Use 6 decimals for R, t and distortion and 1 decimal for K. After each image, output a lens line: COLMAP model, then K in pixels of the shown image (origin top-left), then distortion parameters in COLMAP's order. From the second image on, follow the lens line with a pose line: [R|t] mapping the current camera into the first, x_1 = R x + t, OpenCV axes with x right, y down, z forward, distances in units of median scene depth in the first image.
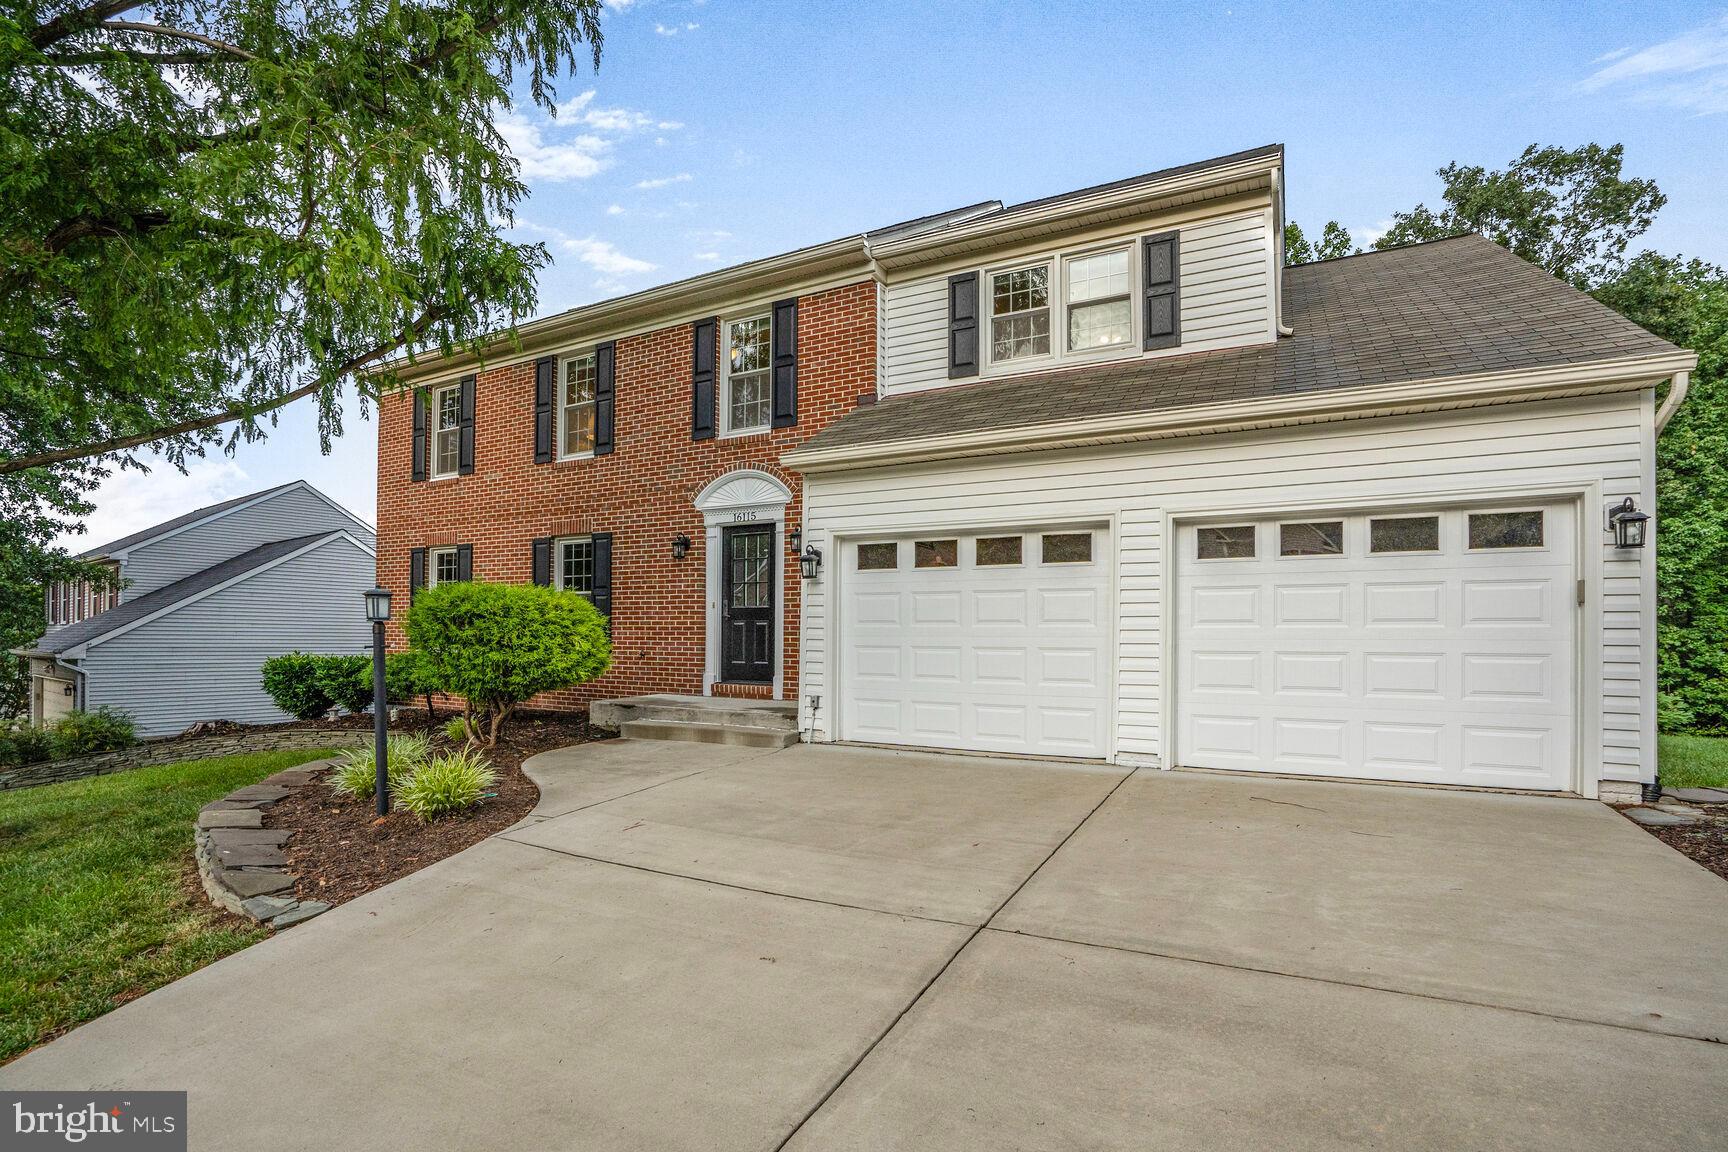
lens RADIAL K [[808.7, 0, 868.3], [0, 808.7, 639.1], [0, 0, 1]] dist [-0.029150, 0.013719]
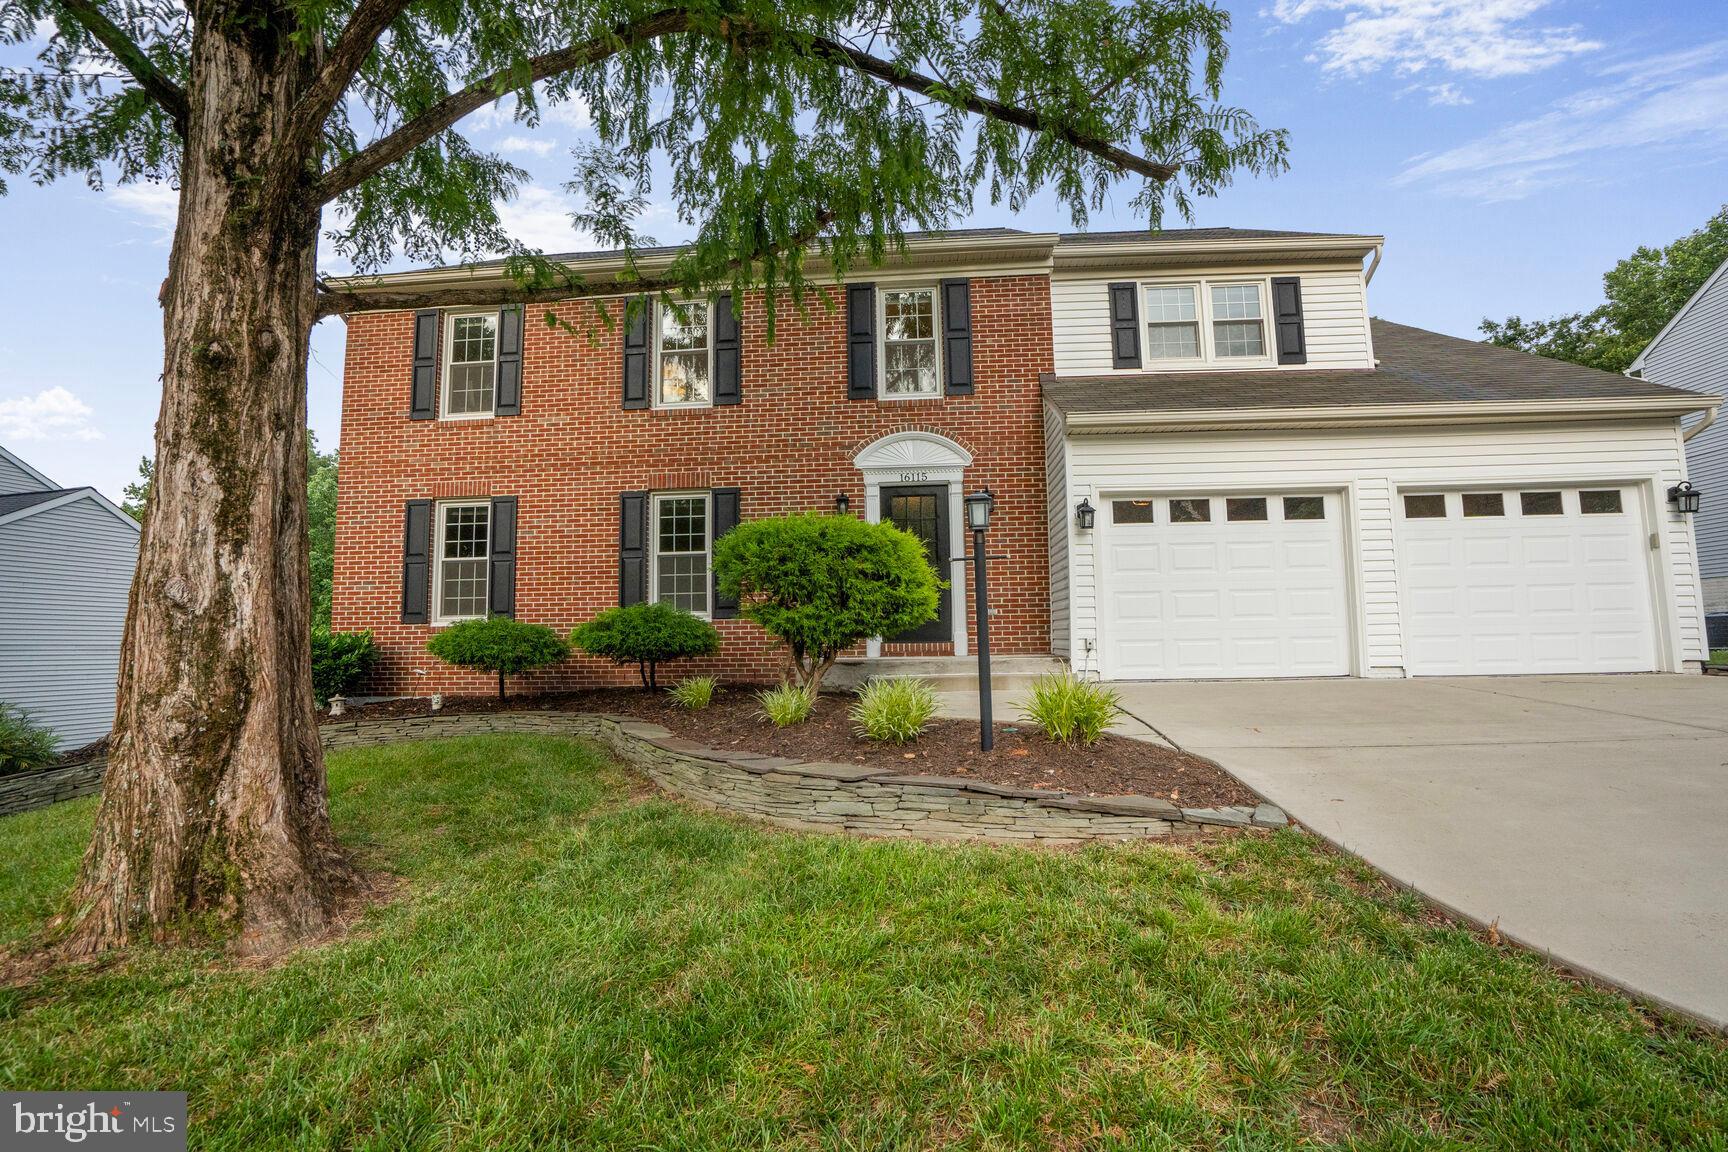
lens RADIAL K [[791.5, 0, 864.0], [0, 791.5, 576.0], [0, 0, 1]] dist [-0.057294, 0.034041]
pose [[0.914687, 0.015701, 0.403857, -0.626426], [0.023137, 0.995572, -0.091108, 0.062224], [-0.403499, 0.092679, 0.910274, 0.139820]]
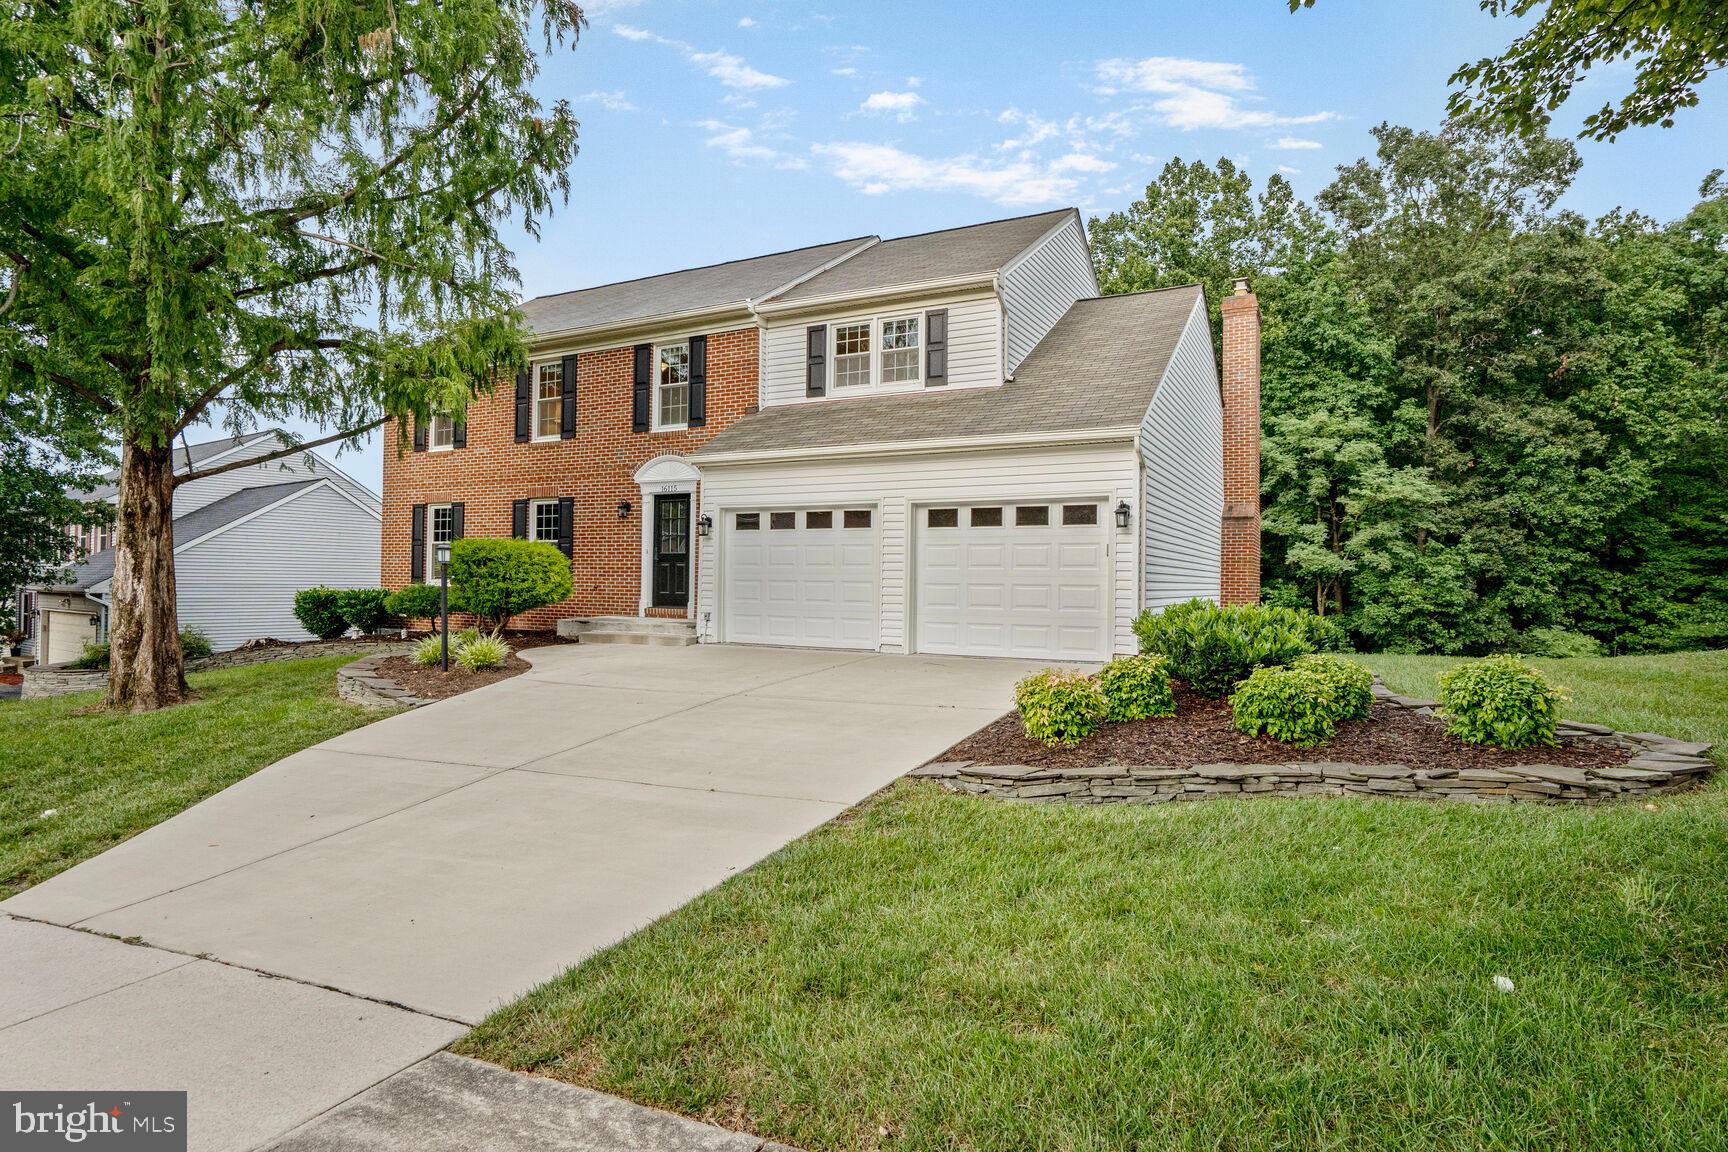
lens RADIAL K [[938.1, 0, 864.0], [0, 938.1, 576.0], [0, 0, 1]] dist [-0.000956, 0.000232]
pose [[0.999985, 0.005119, -0.002060, 0.192911], [-0.005136, 0.999950, -0.008537, 0.011934], [0.002016, 0.008547, 0.999961, -0.638199]]
